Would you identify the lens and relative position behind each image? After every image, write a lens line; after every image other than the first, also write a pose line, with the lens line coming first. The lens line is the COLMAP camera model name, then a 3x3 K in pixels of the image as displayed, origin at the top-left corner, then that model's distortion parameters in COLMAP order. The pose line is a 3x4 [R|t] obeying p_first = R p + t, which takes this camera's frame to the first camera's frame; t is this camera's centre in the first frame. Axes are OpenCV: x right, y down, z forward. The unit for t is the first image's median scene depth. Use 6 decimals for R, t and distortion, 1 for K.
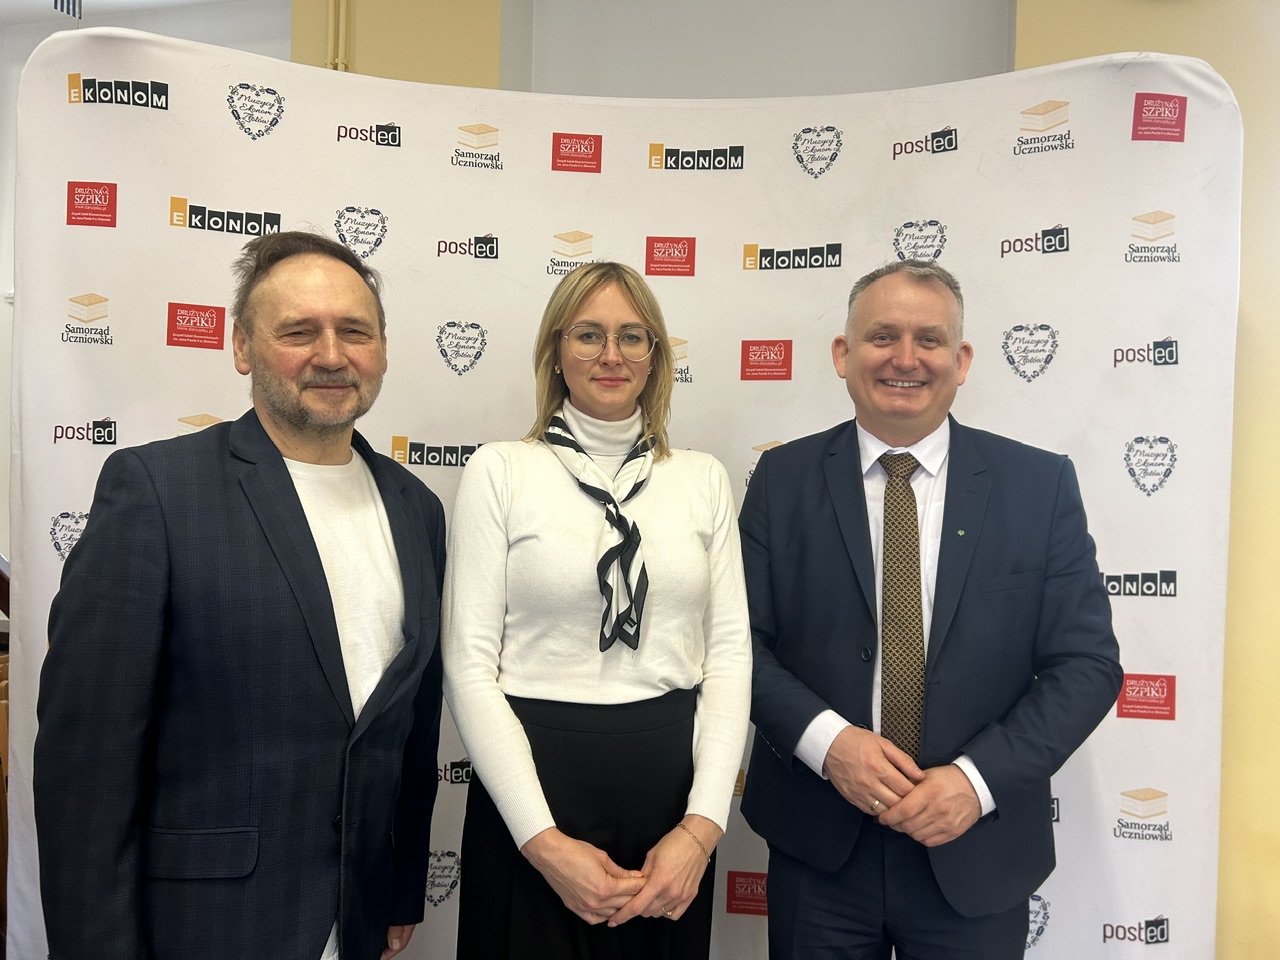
lens RADIAL K [[1108.1, 0, 639.7], [0, 1108.1, 454.7], [0, 0, 1]] dist [0.361223, -0.462983]
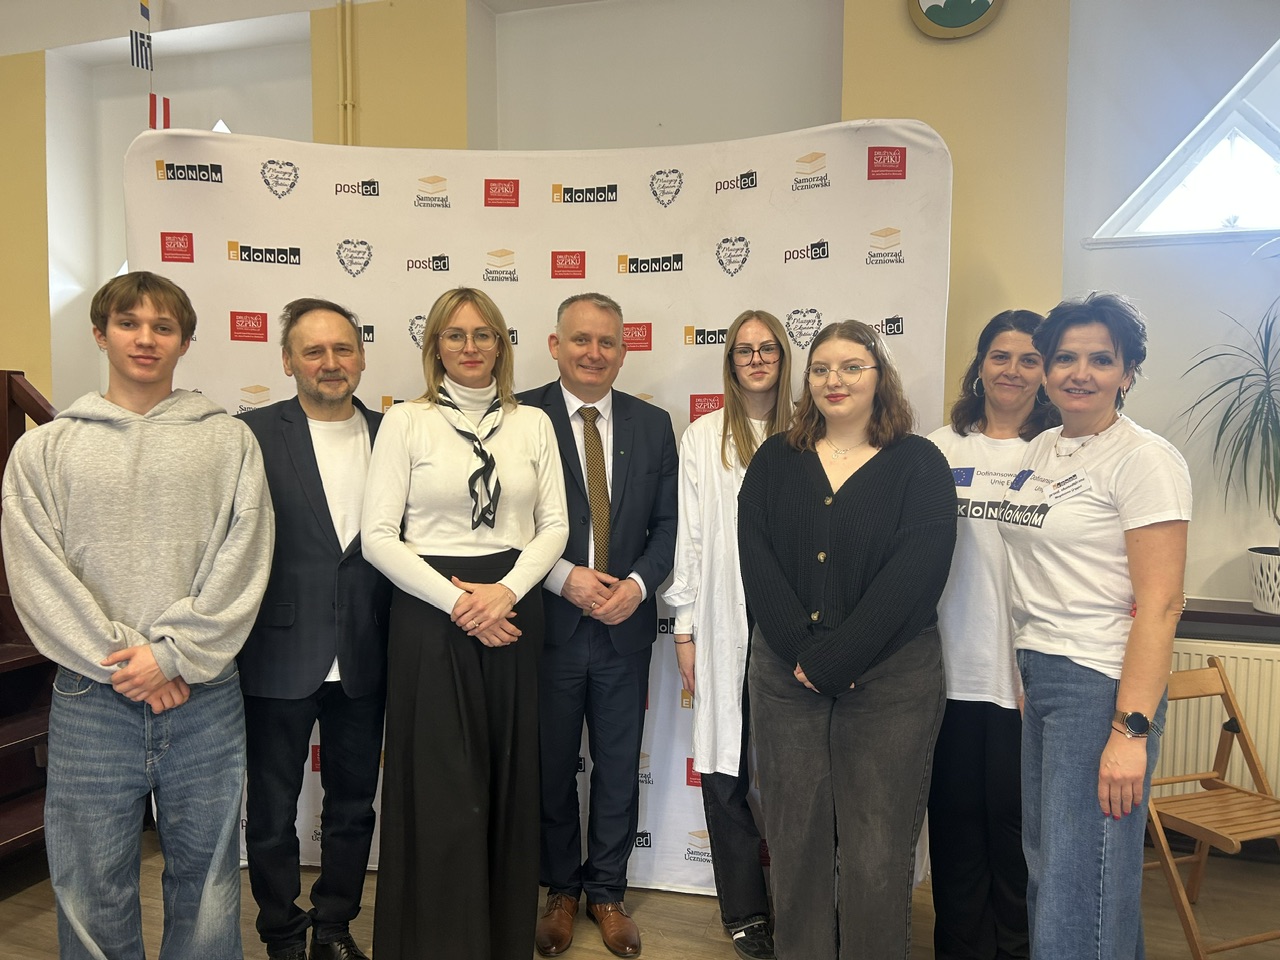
lens RADIAL K [[995.7, 0, 638.1], [0, 995.7, 482.4], [0, 0, 1]] dist [0.120000, -0.111268]
pose [[0.997639, -0.025954, -0.063588, 0.202924], [0.031021, 0.996309, 0.080041, -0.003051], [0.061276, -0.081825, 0.994761, -0.289477]]
